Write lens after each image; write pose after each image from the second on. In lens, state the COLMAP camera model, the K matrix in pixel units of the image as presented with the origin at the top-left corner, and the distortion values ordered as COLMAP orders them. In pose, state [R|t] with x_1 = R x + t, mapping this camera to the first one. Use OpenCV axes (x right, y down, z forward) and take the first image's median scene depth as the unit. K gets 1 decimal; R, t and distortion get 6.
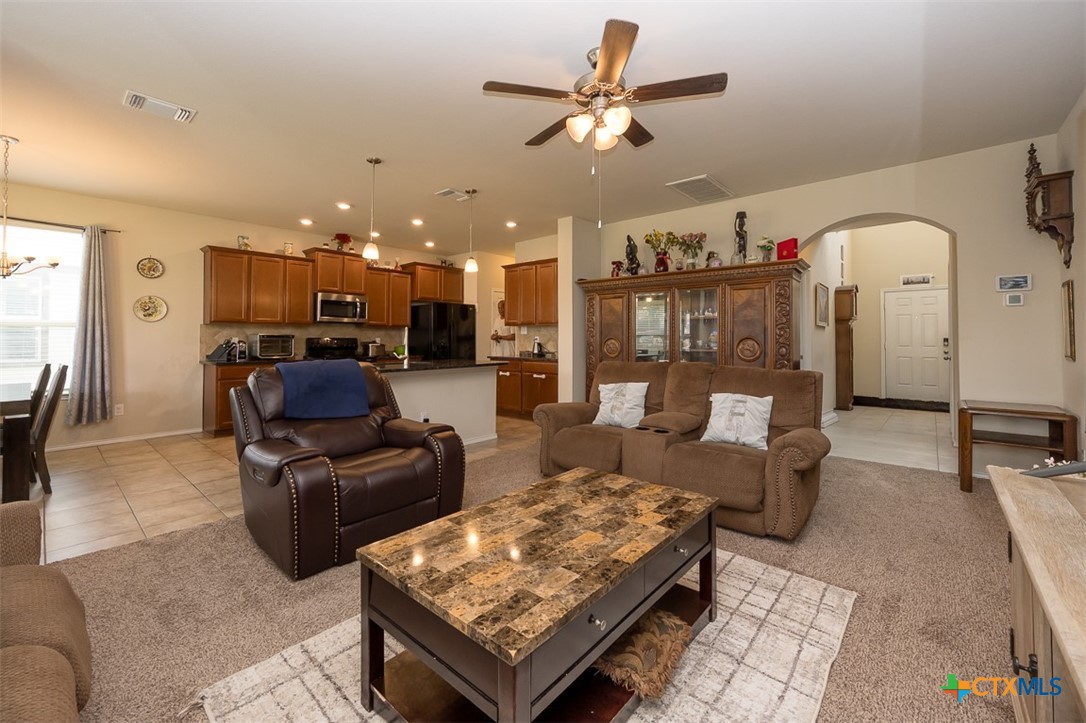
lens RADIAL K [[443.5, 0, 547.6], [0, 443.5, 338.1], [0, 0, 1]] dist [-0.001856, -0.000203]
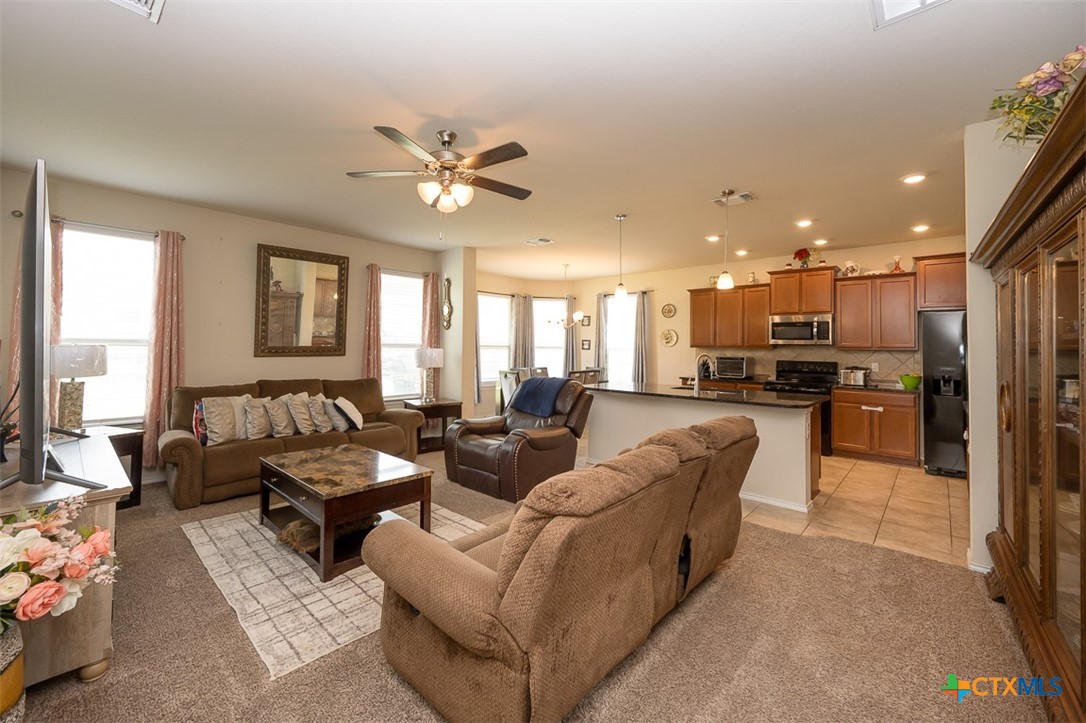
lens RADIAL K [[437.7, 0, 539.5], [0, 437.7, 351.3], [0, 0, 1]] dist [-0.000379, -0.000020]
pose [[-0.026113, 0.010811, -0.999601, 0.613641], [-0.008619, 0.999902, 0.011040, -0.034508], [0.999622, 0.008904, -0.026017, 0.613014]]
